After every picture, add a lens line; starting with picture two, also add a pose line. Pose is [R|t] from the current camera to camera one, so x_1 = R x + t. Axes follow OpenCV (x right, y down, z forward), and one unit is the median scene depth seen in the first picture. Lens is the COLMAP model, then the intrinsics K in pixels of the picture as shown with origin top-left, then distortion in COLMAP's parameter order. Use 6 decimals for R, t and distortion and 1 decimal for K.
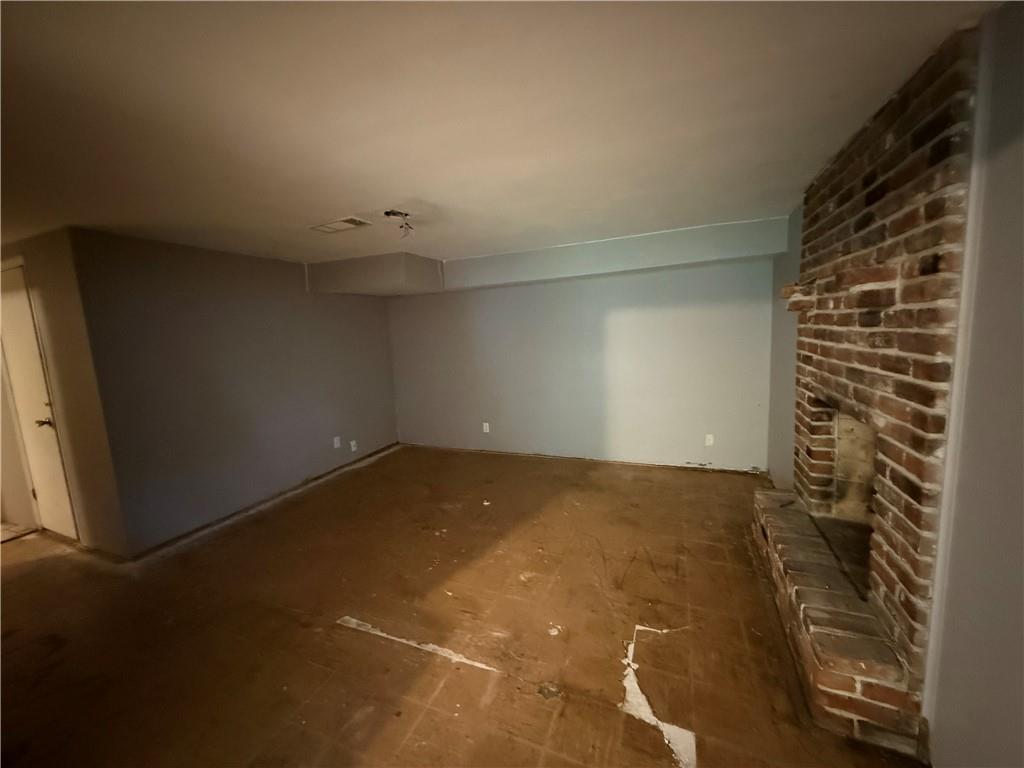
lens RADIAL K [[409.3, 0, 508.1], [0, 409.3, 387.2], [0, 0, 1]] dist [-0.000160, 0.000509]
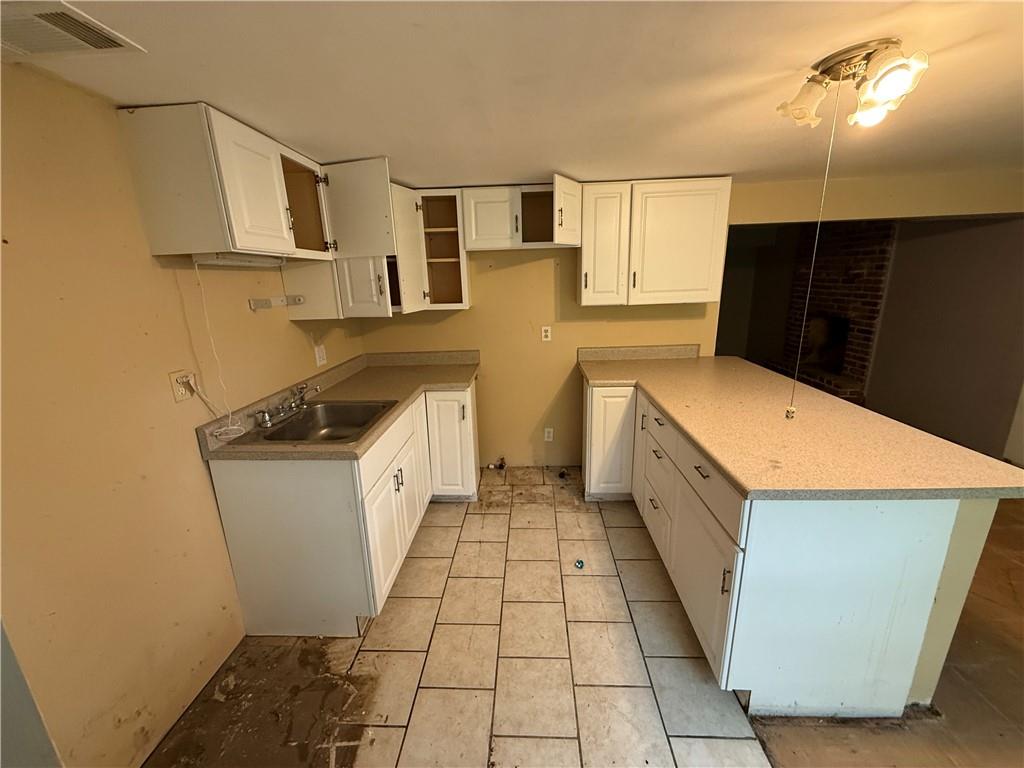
lens RADIAL K [[409.3, 0, 514.9], [0, 409.3, 386.4], [0, 0, 1]] dist [-0.000160, 0.000509]
pose [[0.934637, -0.081093, 0.346234, -2.767430], [0.040406, 0.991564, 0.123163, 0.143025], [-0.353301, -0.101122, 0.930028, -1.110114]]
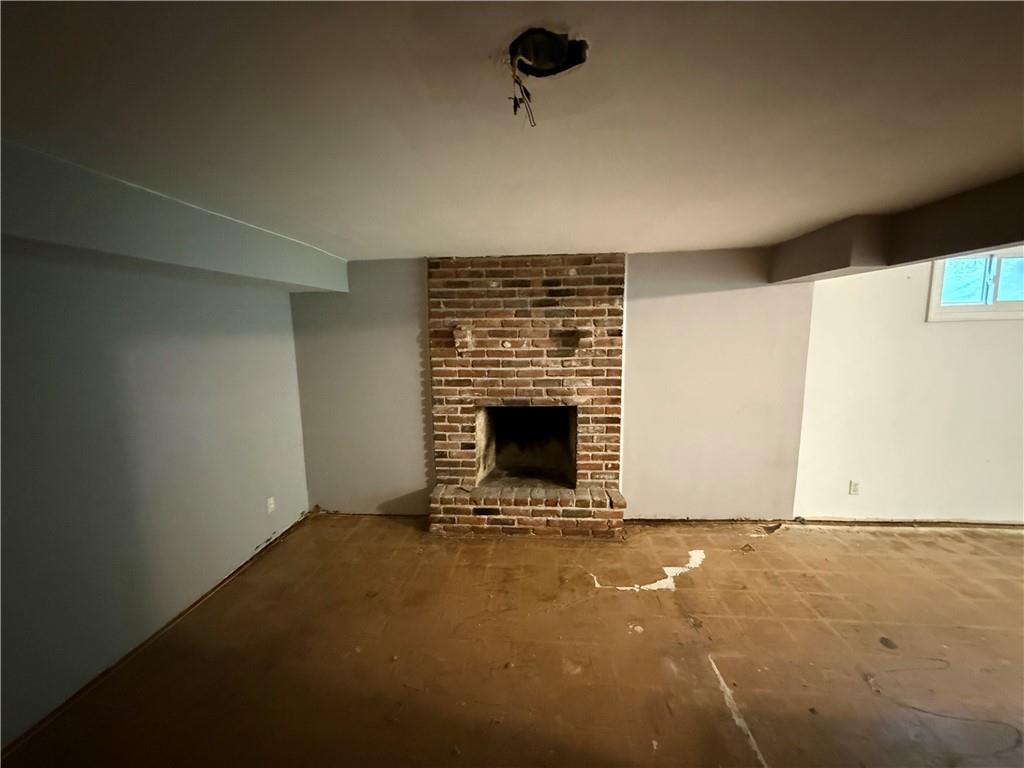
lens RADIAL K [[409.3, 0, 509.9], [0, 409.3, 388.1], [0, 0, 1]] dist [-0.000160, 0.000509]
pose [[-0.318233, -0.074521, 0.945079, -1.058848], [0.157921, 0.978810, 0.130357, -0.334882], [-0.934767, 0.190731, -0.299721, 2.078227]]
